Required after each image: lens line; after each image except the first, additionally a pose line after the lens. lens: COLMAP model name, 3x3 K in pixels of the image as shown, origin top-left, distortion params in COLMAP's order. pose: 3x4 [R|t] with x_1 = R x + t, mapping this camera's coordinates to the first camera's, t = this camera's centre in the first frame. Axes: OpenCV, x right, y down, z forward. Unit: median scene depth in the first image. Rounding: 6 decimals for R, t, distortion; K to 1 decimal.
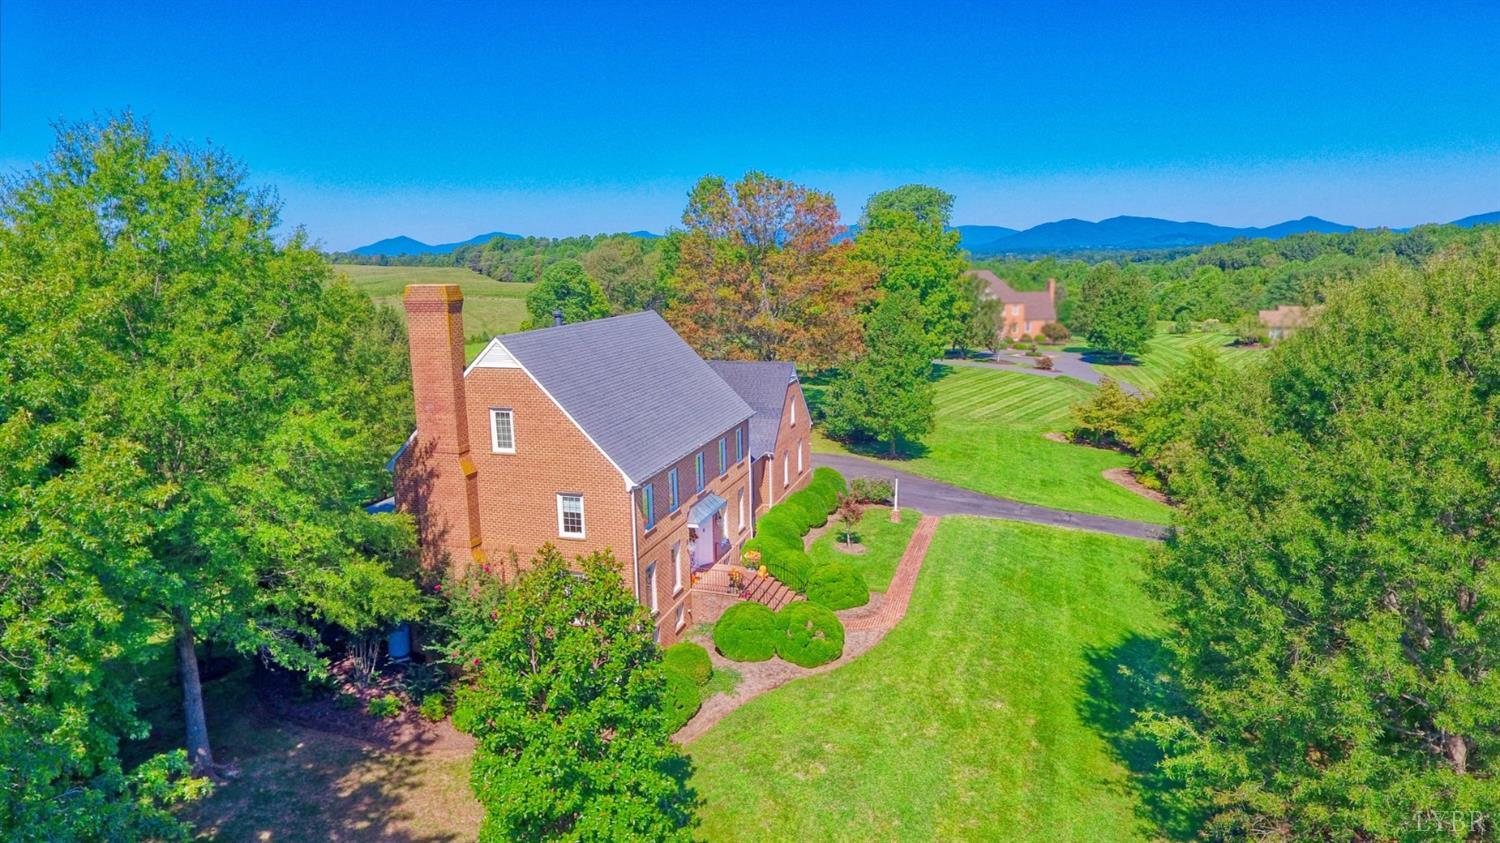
lens RADIAL K [[867.2, 0, 746.0], [0, 867.2, 411.7], [0, 0, 1]] dist [-0.000994, -0.001557]
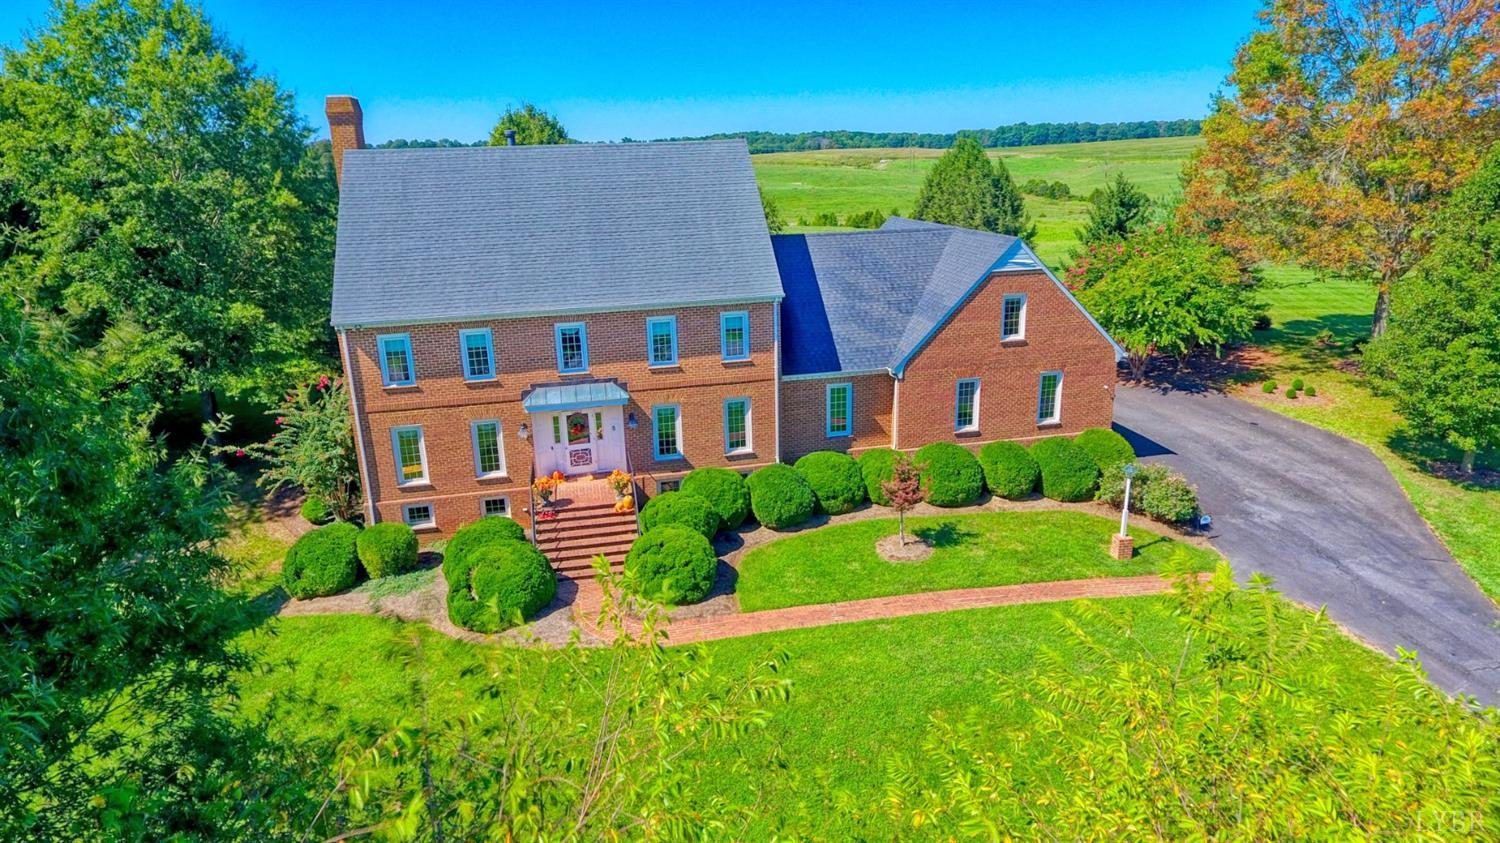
lens RADIAL K [[867.2, 0, 750.6], [0, 867.2, 417.6], [0, 0, 1]] dist [-0.000994, -0.001557]
pose [[0.496129, 0.259948, -0.828422, 0.659231], [-0.135178, 0.965621, 0.222044, -0.060715], [0.857661, 0.001822, 0.514212, 0.723140]]
